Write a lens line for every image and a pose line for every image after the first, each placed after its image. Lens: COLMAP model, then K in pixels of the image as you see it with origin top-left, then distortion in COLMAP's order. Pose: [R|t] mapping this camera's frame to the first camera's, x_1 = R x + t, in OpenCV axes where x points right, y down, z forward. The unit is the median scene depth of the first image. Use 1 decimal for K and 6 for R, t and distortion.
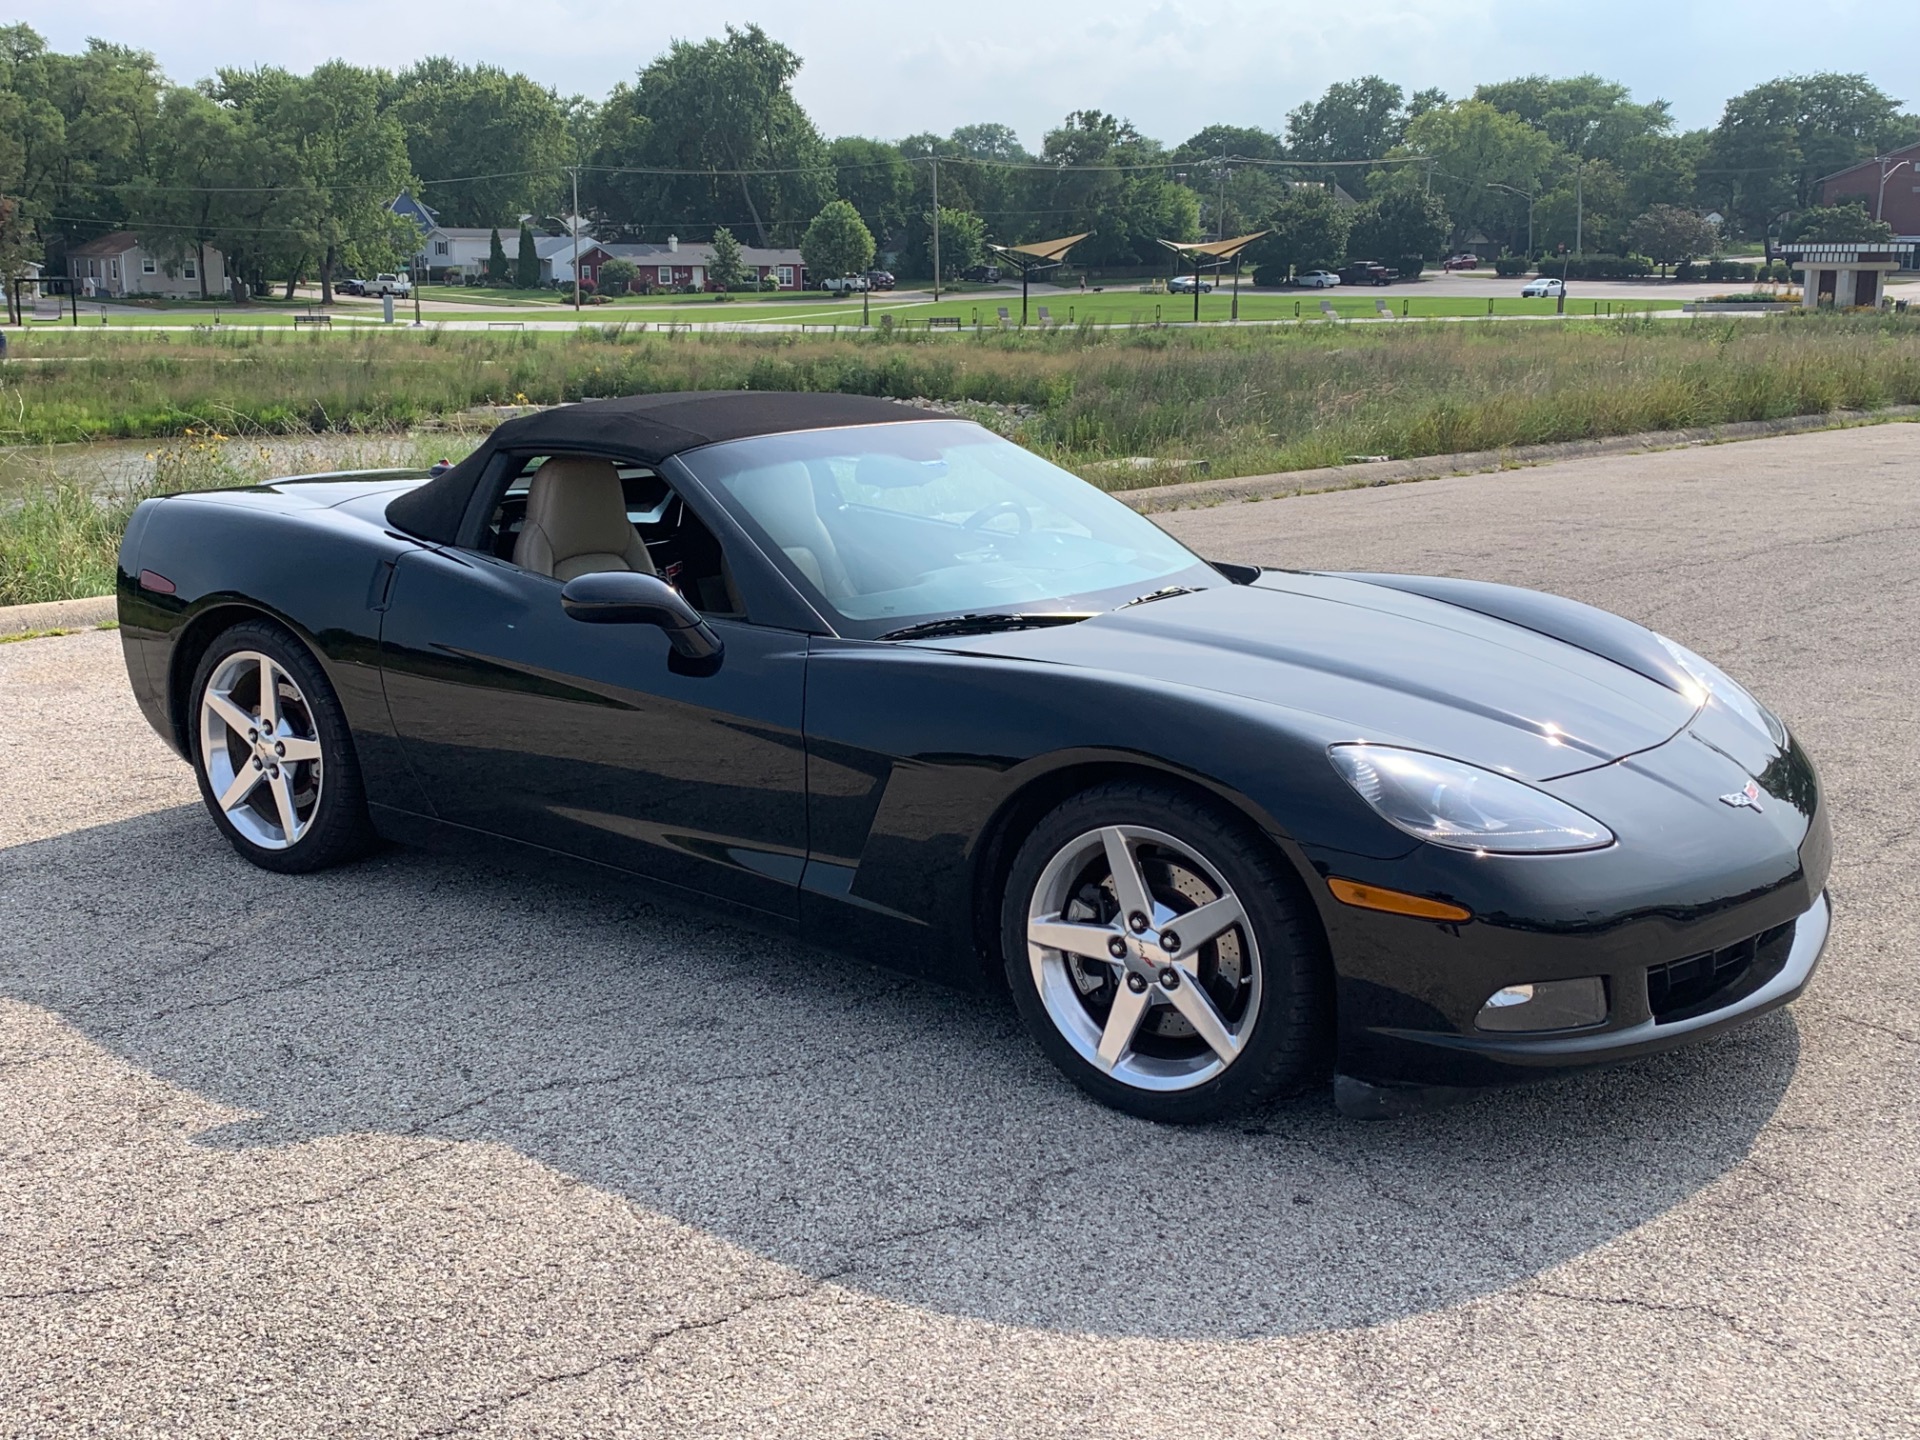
lens RADIAL K [[2135.2, 0, 960.0], [0, 2135.2, 720.0], [0, 0, 1]] dist [0.120330, -0.328494]
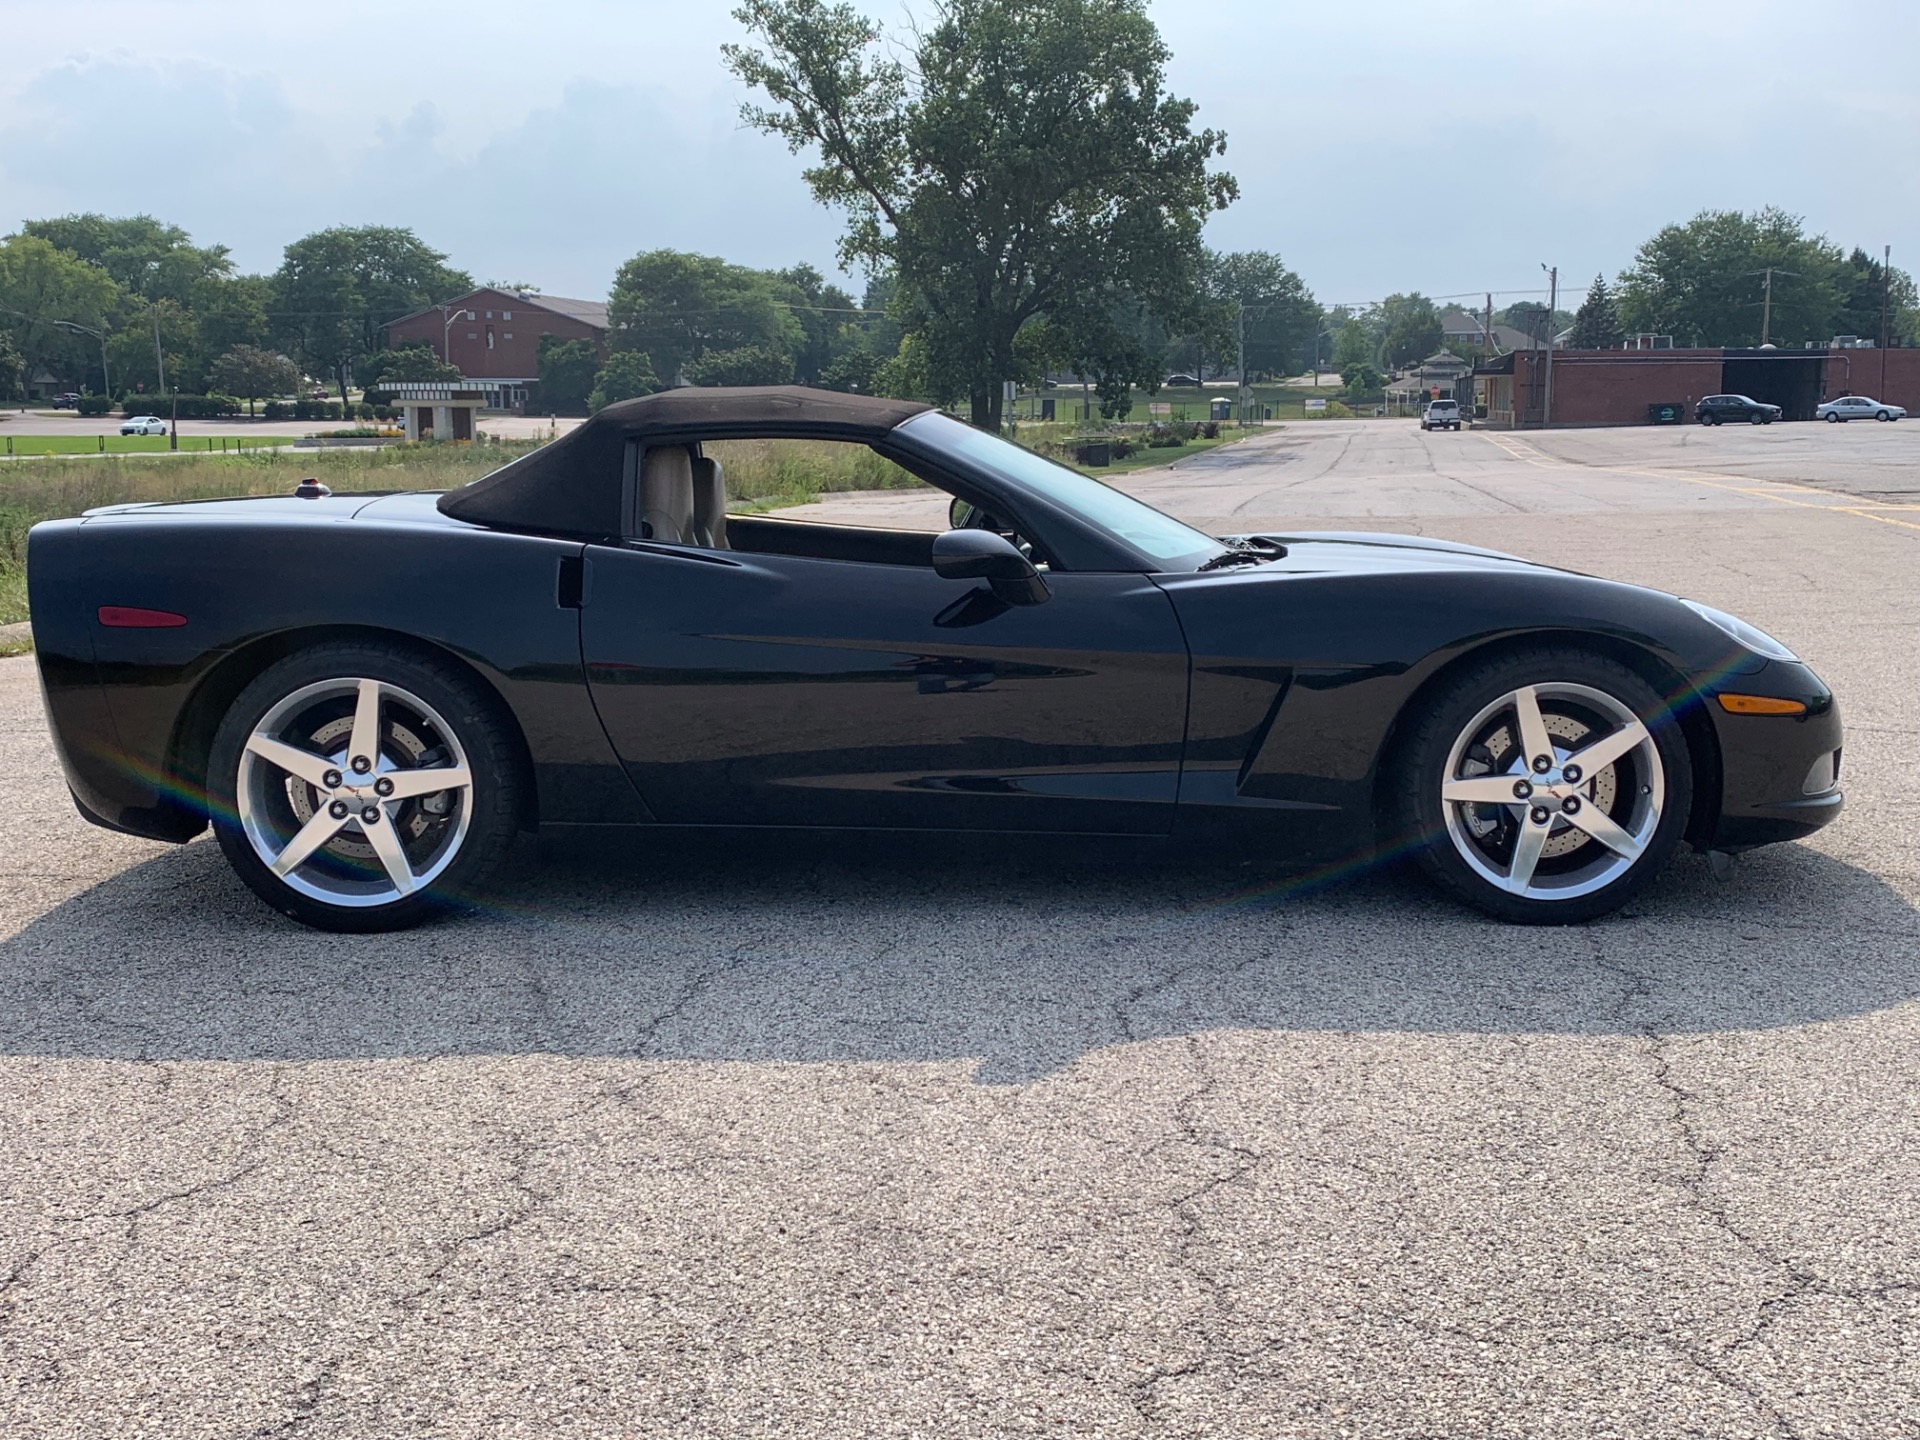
lens RADIAL K [[2135.2, 0, 960.0], [0, 2135.2, 720.0], [0, 0, 1]] dist [0.120330, -0.328494]
pose [[0.777984, -0.091258, 0.621621, -0.896812], [0.133570, 0.990802, -0.021712, 0.048963], [-0.613922, 0.099922, 0.783017, 0.226137]]
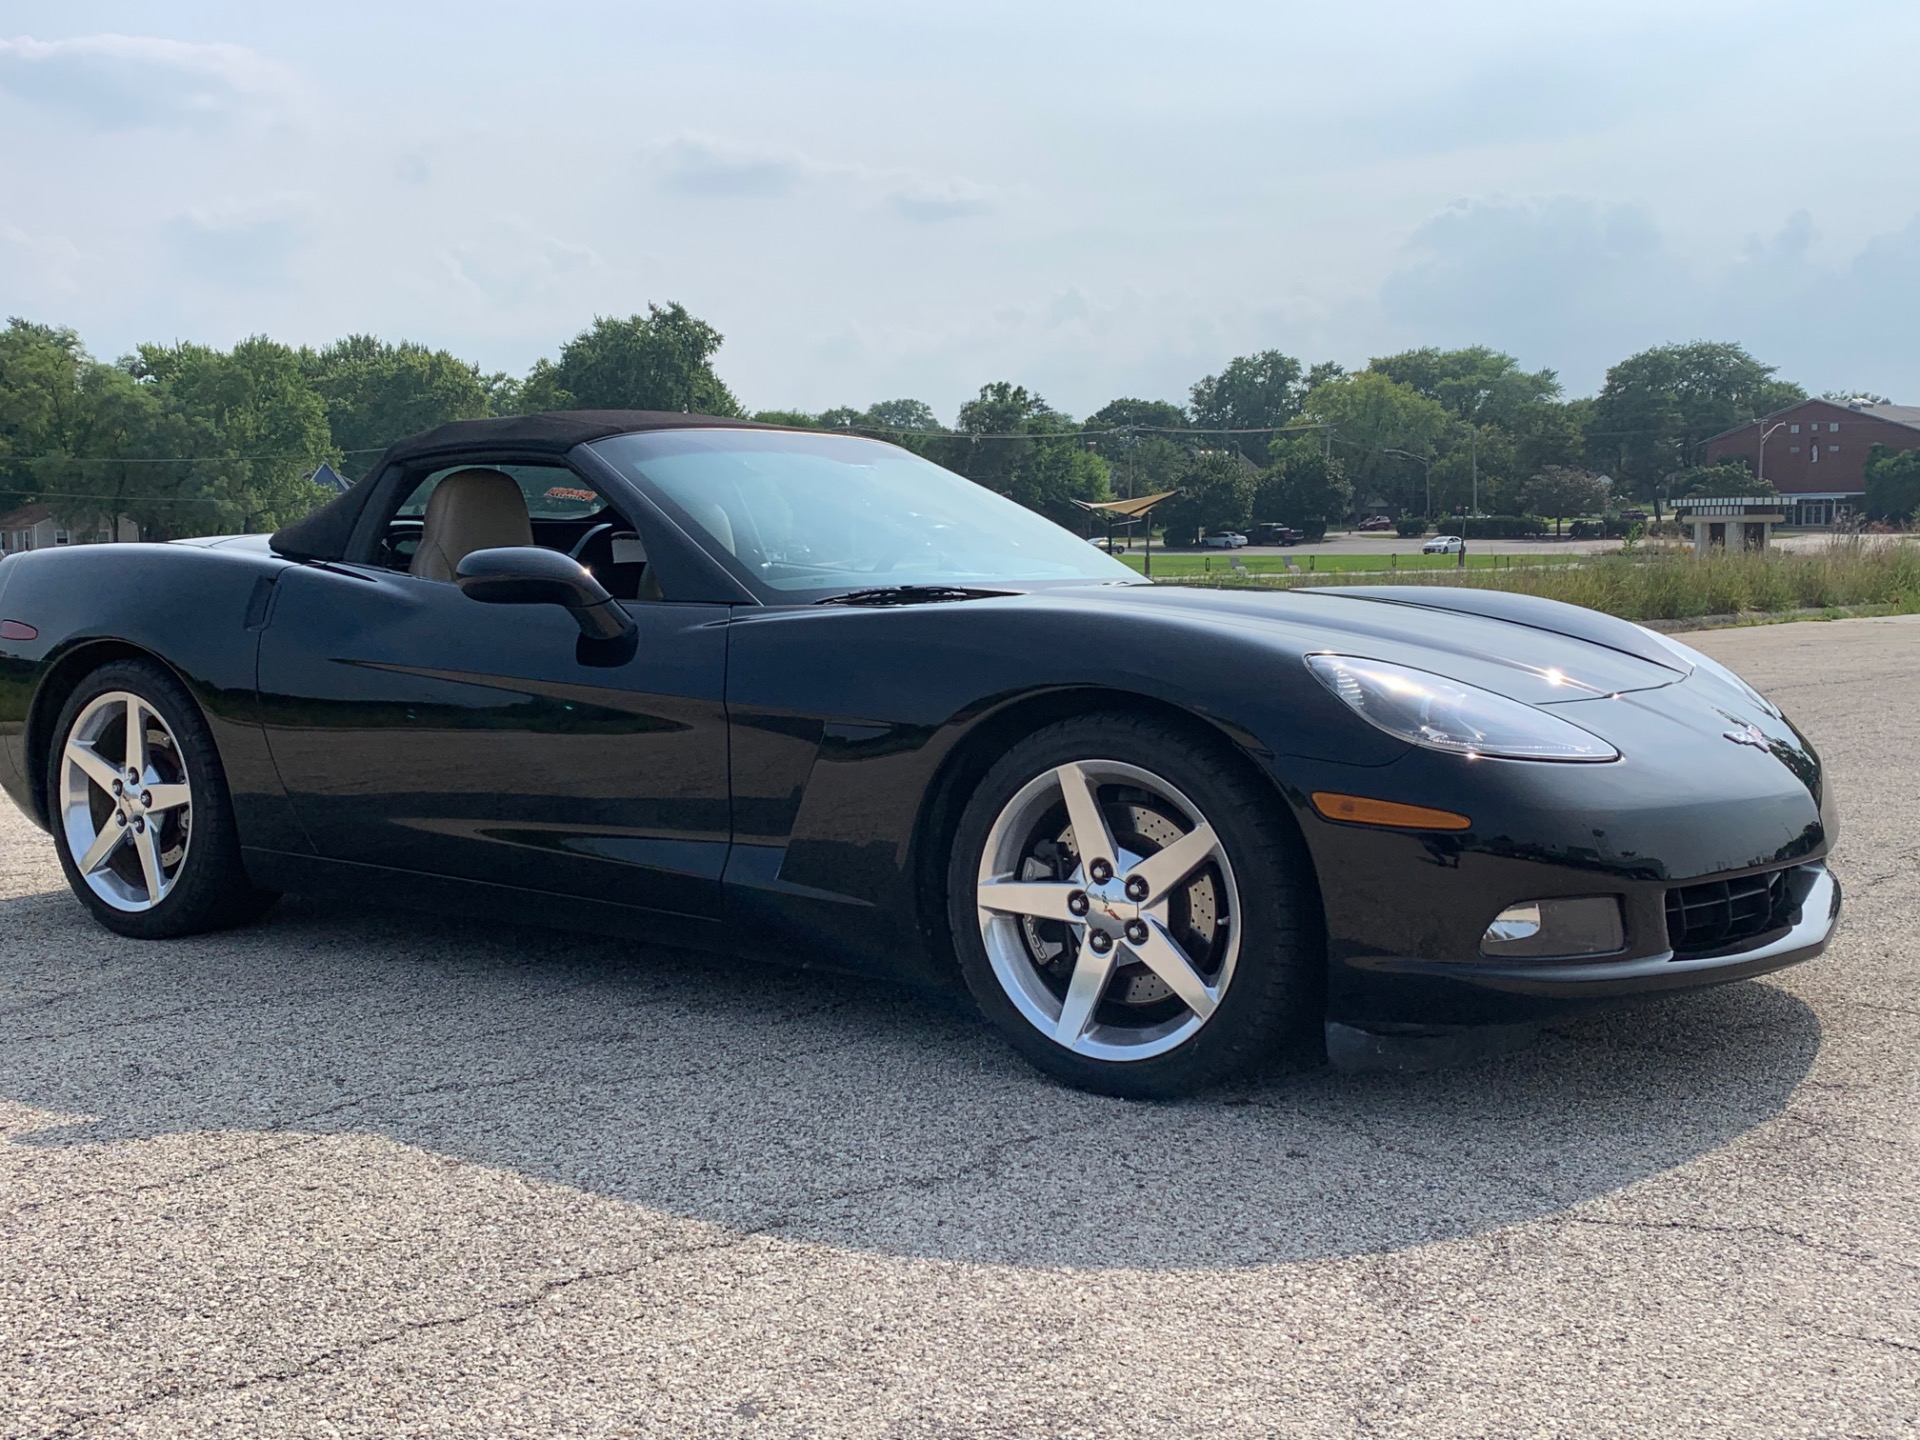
lens RADIAL K [[2122.9, 0, 992.3], [0, 2122.9, 710.0], [0, 0, 1]] dist [0.156905, -0.443802]
pose [[0.998529, -0.012139, 0.052836, -0.008287], [0.019049, 0.991025, -0.132310, 0.137864], [-0.050756, 0.133122, 0.989799, 0.101706]]
